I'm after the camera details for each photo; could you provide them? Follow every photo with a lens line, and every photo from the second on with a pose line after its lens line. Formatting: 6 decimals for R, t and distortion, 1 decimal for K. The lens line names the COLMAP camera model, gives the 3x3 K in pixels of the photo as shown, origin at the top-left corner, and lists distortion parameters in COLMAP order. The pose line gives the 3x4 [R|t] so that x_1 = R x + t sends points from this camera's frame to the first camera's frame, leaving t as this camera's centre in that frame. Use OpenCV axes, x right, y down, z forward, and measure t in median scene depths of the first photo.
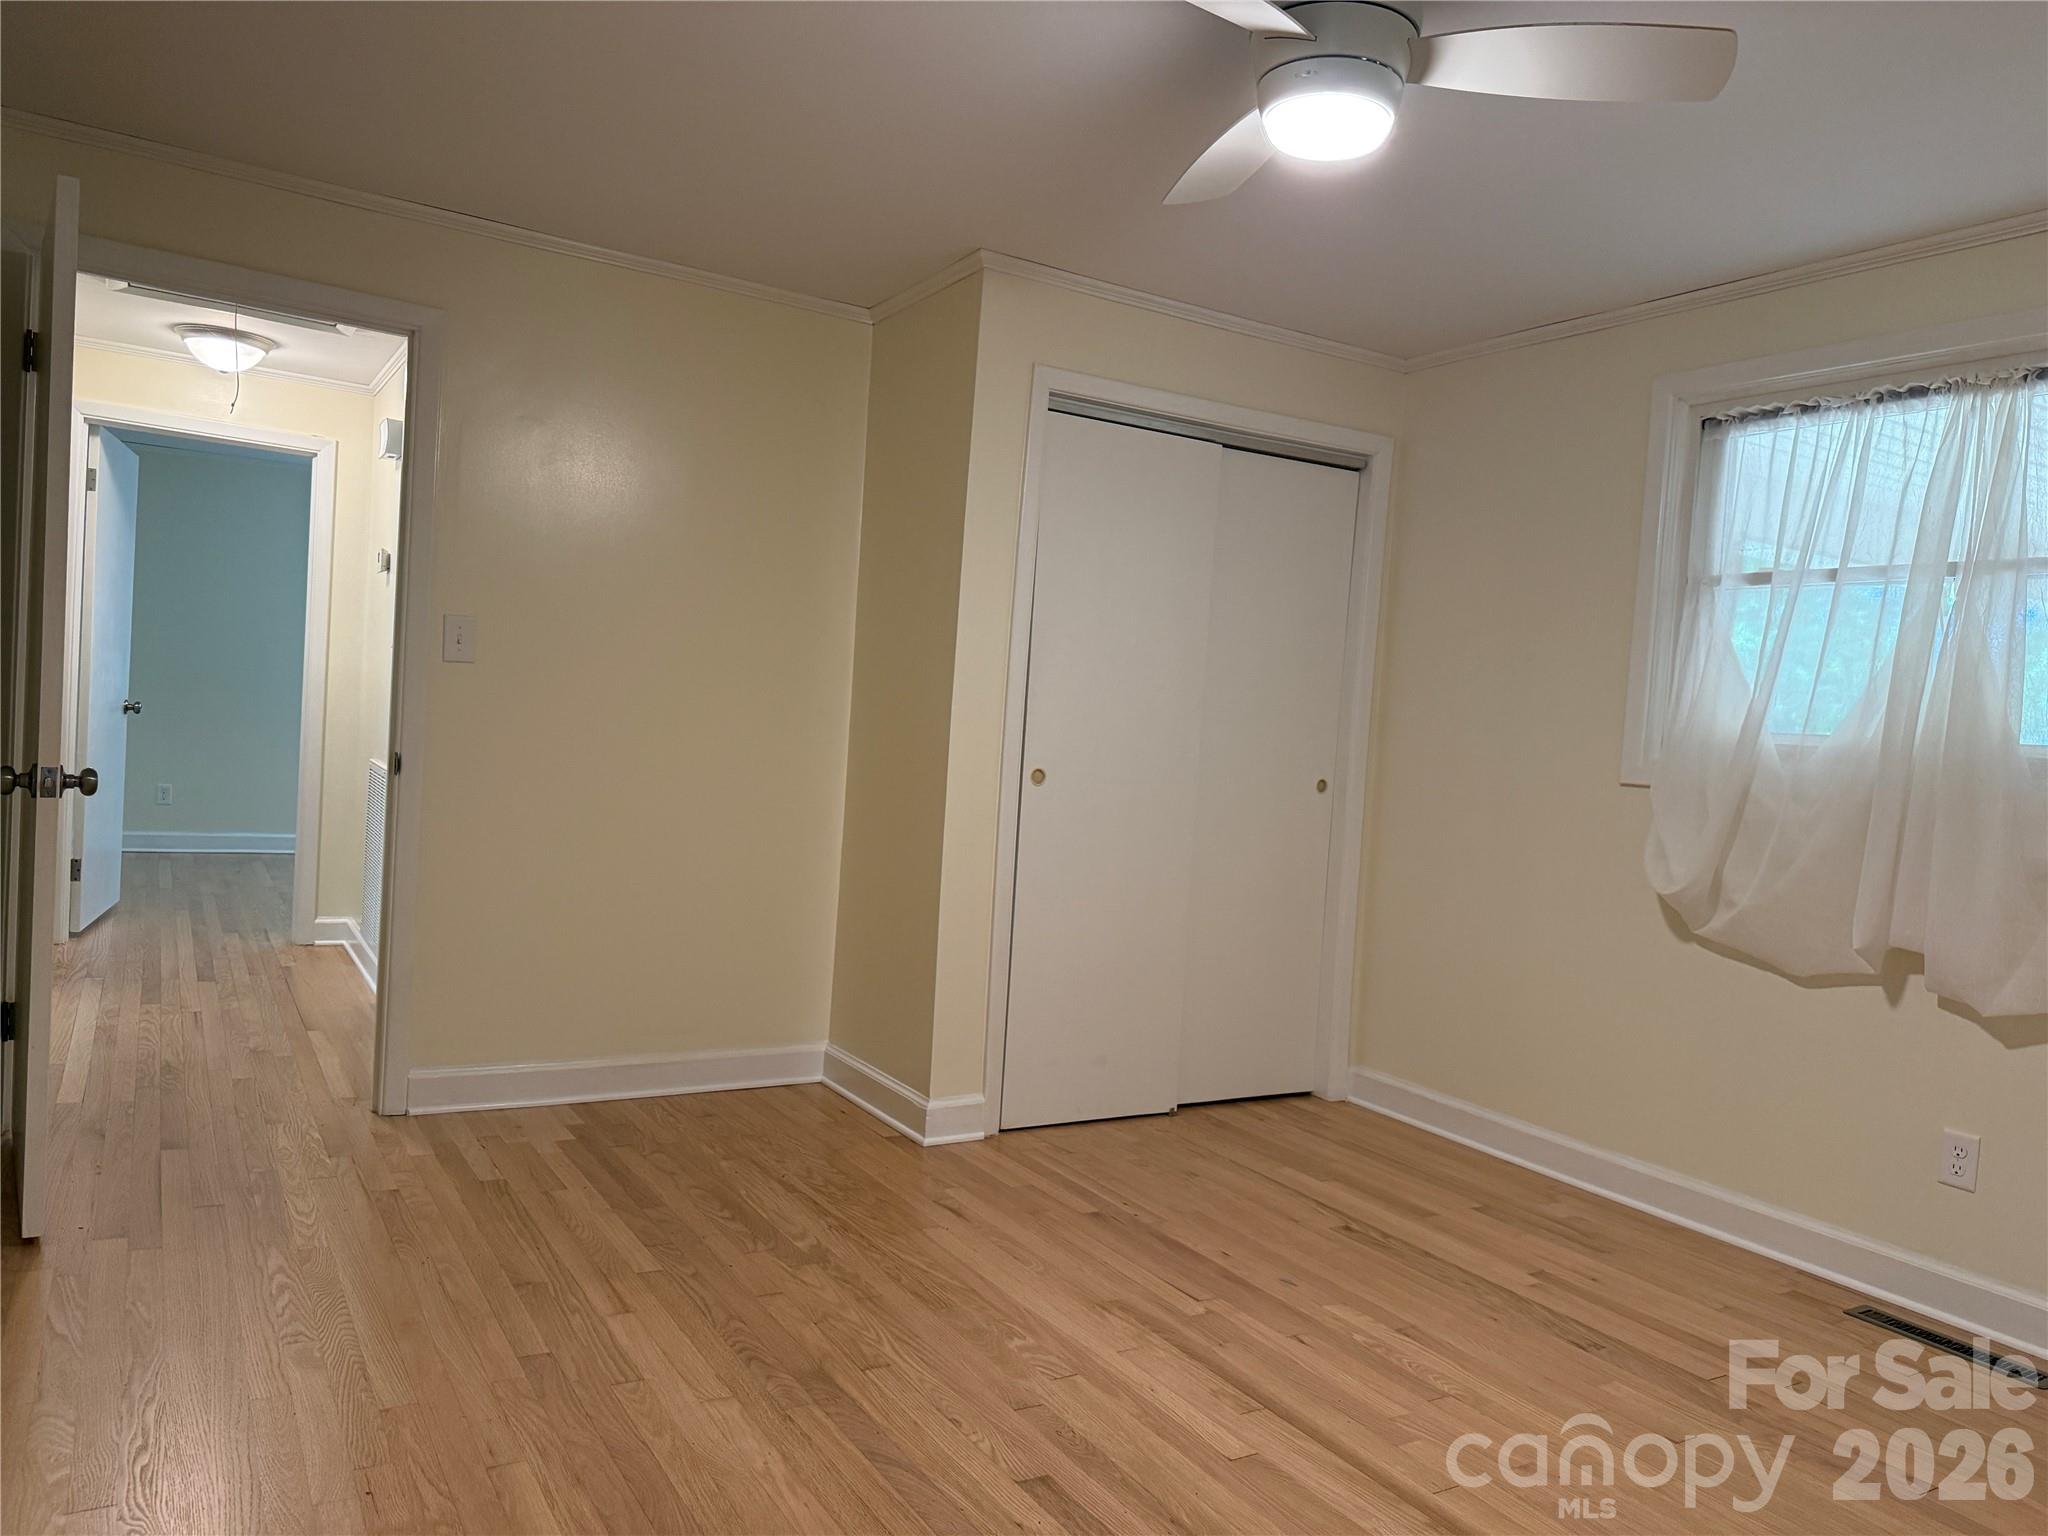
lens RADIAL K [[1426.2, 0, 1023.1], [0, 1426.2, 774.7], [0, 0, 1]] dist [-0.014719, -0.003629]
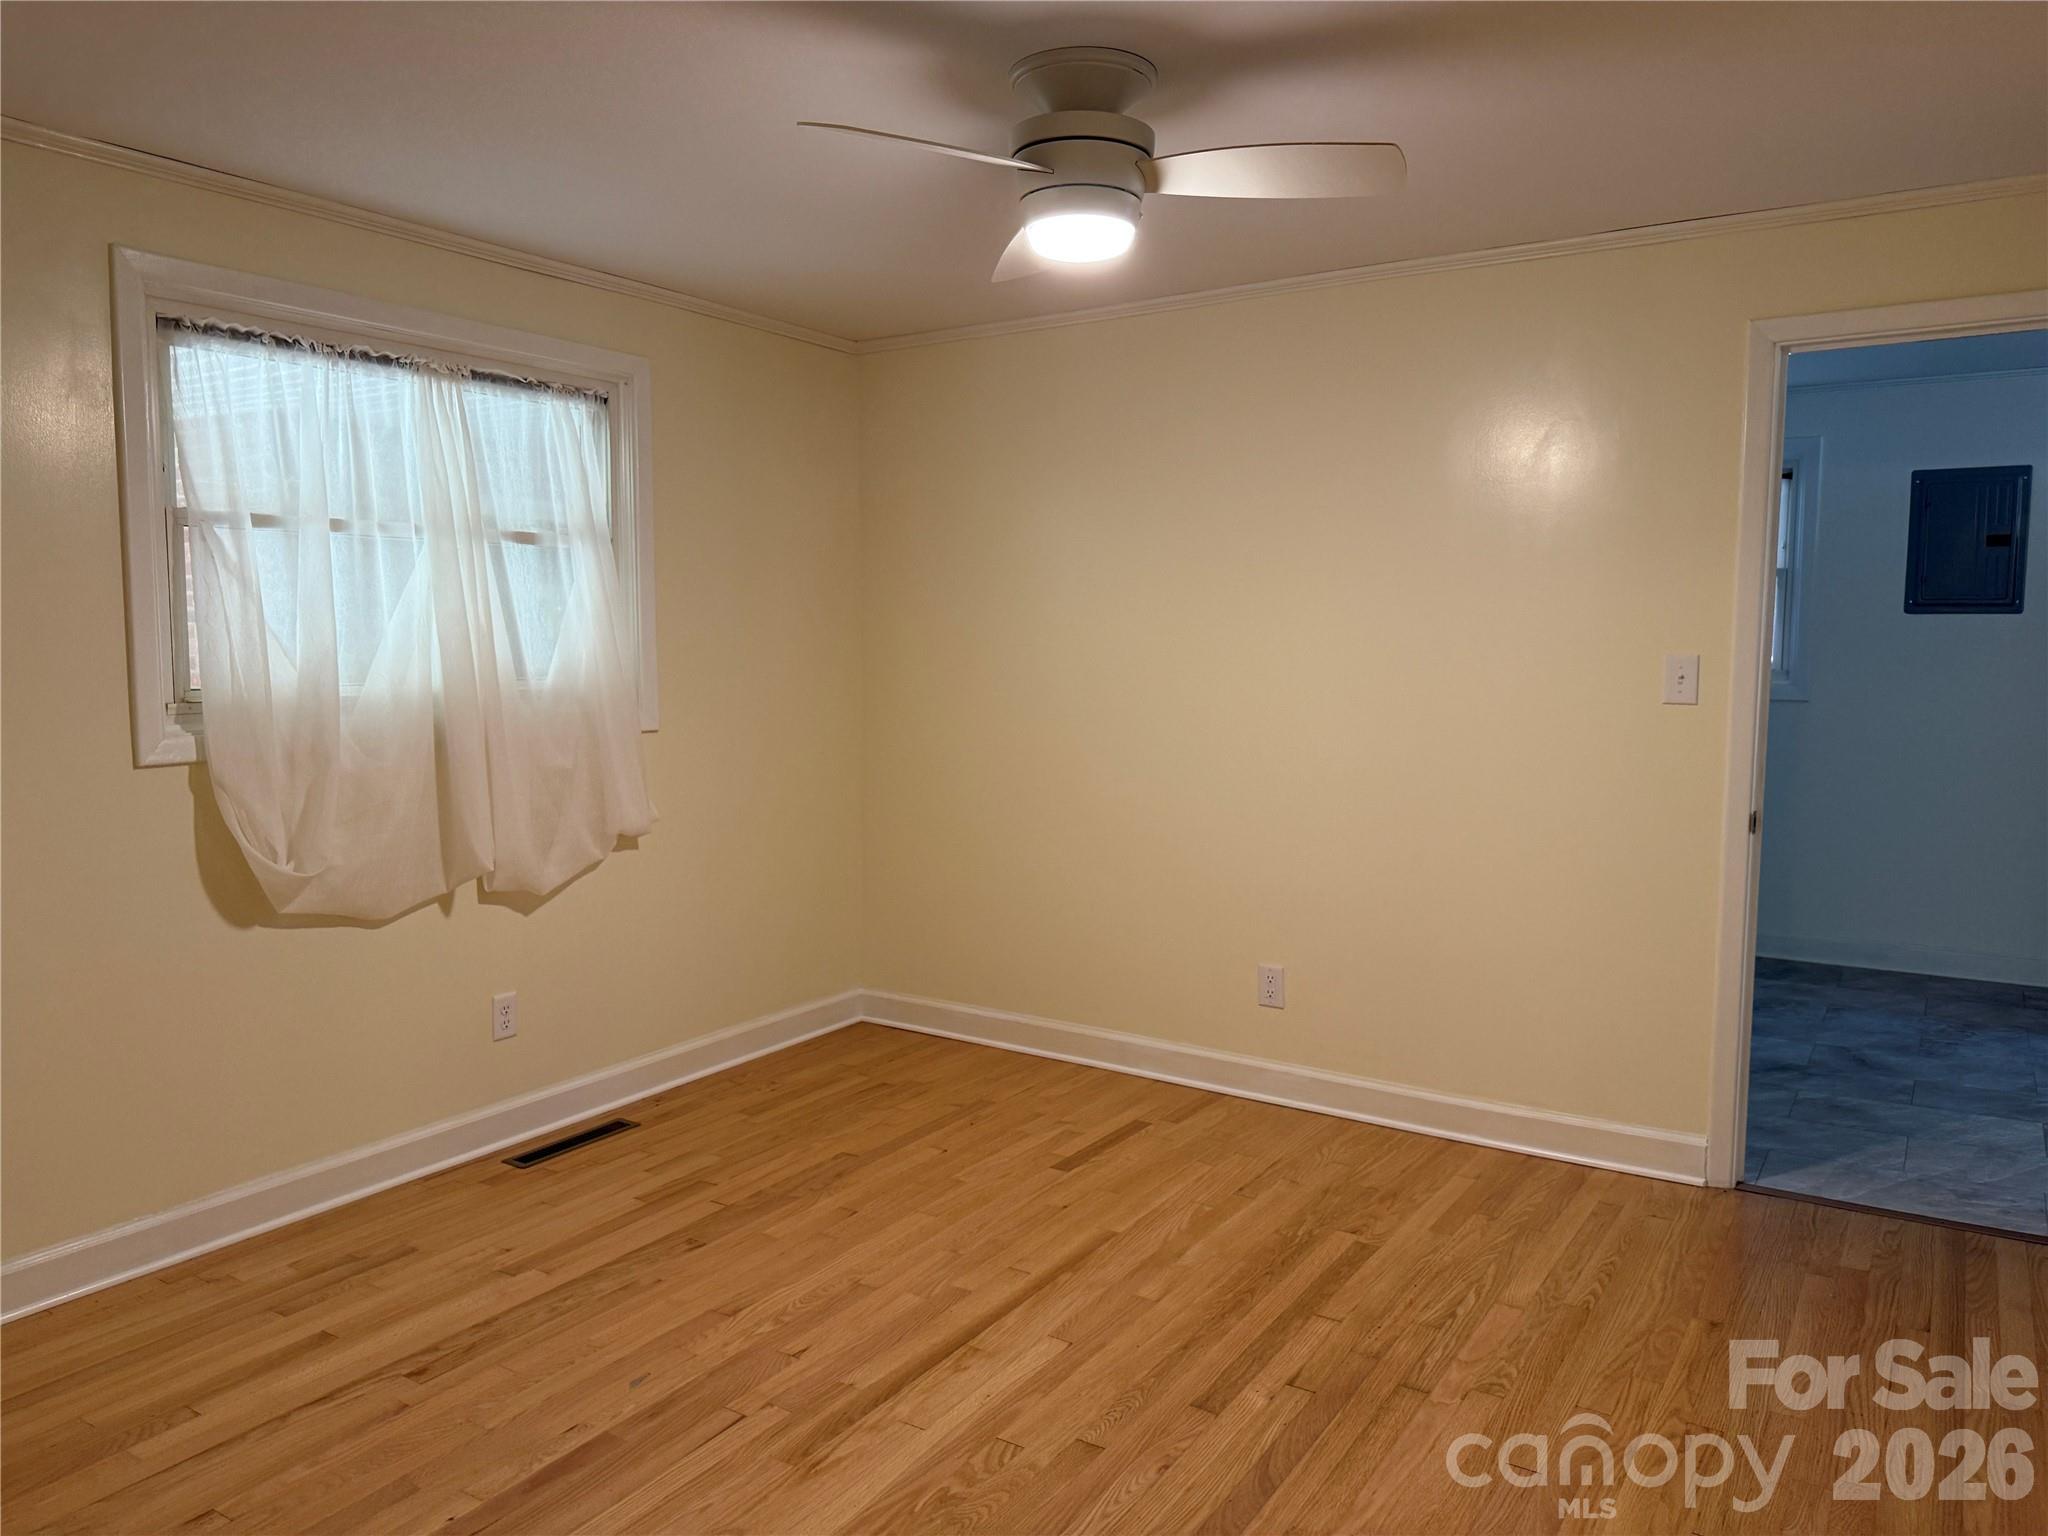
lens RADIAL K [[1426.2, 0, 1016.9], [0, 1426.2, 760.4], [0, 0, 1]] dist [-0.014719, -0.003629]
pose [[-0.430119, -0.146225, 0.890851, -0.583876], [0.011012, 0.985872, 0.167138, -0.145819], [-0.902705, 0.081699, -0.422432, 1.051487]]
